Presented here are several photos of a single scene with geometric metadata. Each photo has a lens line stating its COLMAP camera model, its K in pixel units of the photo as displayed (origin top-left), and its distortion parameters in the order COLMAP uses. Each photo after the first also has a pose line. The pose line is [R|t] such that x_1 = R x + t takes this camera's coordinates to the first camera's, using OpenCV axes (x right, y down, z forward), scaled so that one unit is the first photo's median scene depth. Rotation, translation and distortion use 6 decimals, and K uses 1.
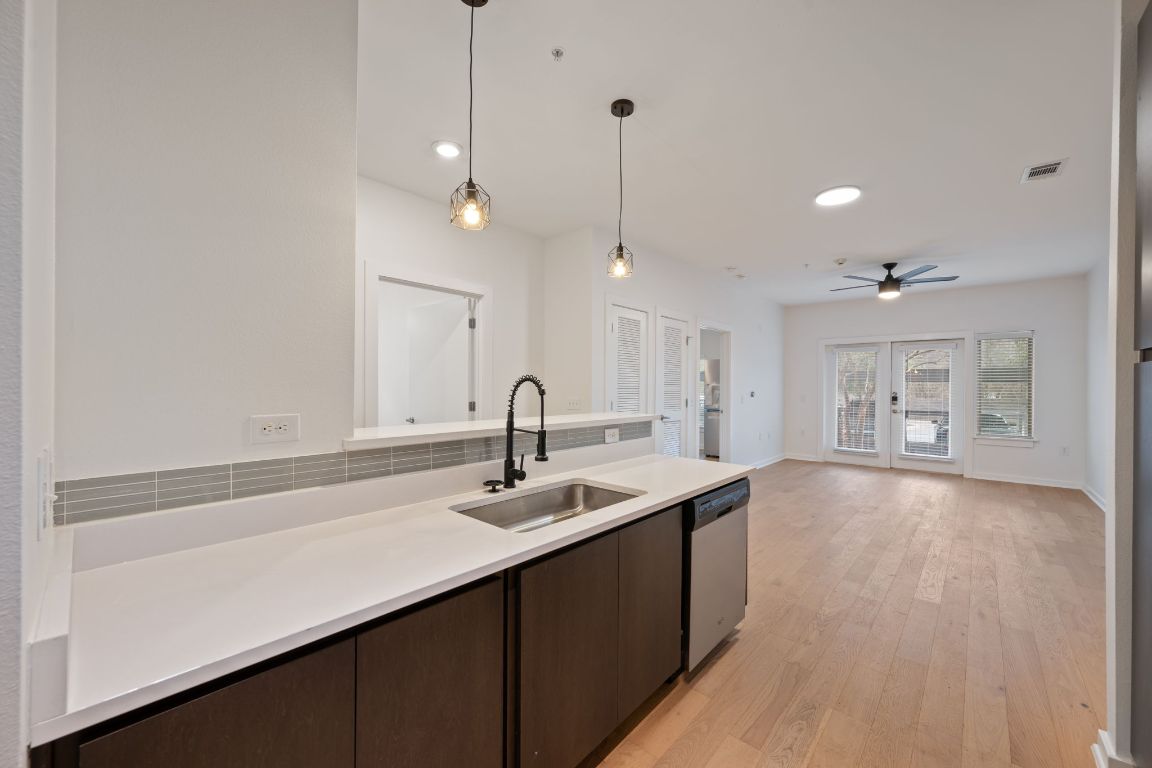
lens RADIAL K [[447.2, 0, 576.2], [0, 447.2, 386.2], [0, 0, 1]] dist [-0.000485, 0.000050]
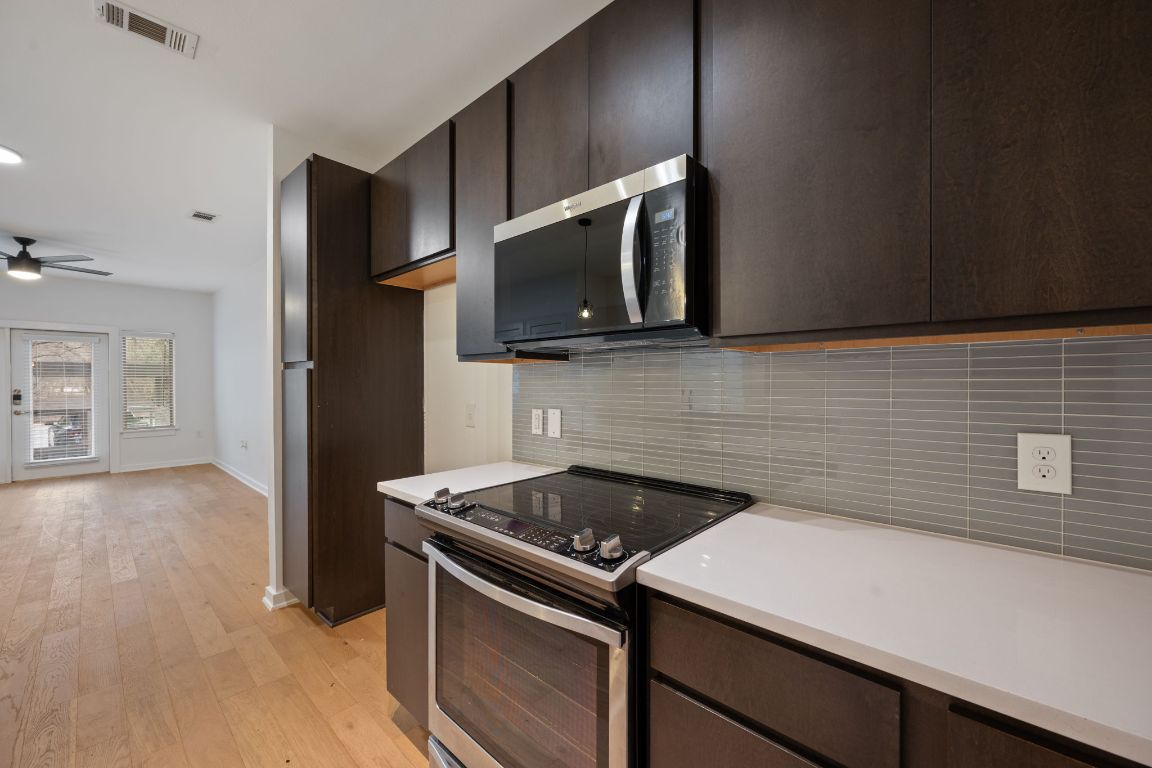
lens RADIAL K [[447.2, 0, 576.8], [0, 447.2, 385.6], [0, 0, 1]] dist [-0.000485, 0.000050]
pose [[0.006372, -0.014784, 0.999870, -0.236100], [0.004174, 0.999882, 0.014758, -0.003698], [-0.999971, 0.004080, 0.006433, -0.086931]]
